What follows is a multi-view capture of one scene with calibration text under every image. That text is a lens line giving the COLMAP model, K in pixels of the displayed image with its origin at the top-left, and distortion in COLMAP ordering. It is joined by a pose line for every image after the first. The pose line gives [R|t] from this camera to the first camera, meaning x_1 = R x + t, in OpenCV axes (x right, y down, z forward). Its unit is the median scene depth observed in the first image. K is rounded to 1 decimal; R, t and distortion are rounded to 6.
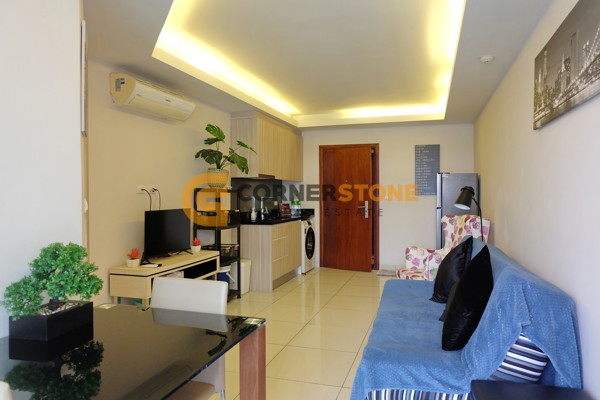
lens RADIAL K [[404.6, 0, 304.1], [0, 404.6, 197.8], [0, 0, 1]] dist [-0.060897, 0.052191]
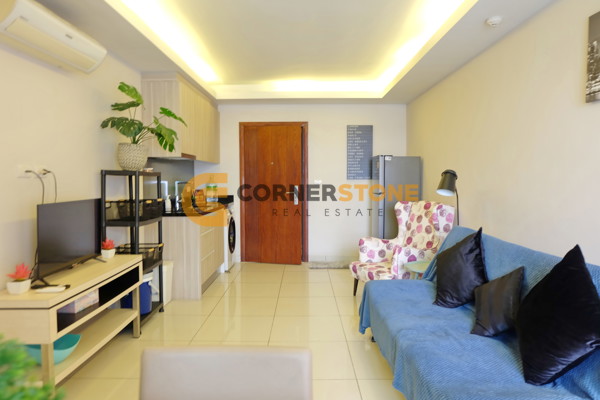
lens RADIAL K [[404.6, 0, 304.1], [0, 404.6, 197.8], [0, 0, 1]] dist [-0.060897, 0.052191]
pose [[0.955221, -0.012723, 0.295620, -0.116652], [0.001113, 0.999223, 0.039409, -0.001497], [-0.295892, -0.037315, 0.954492, 0.174100]]
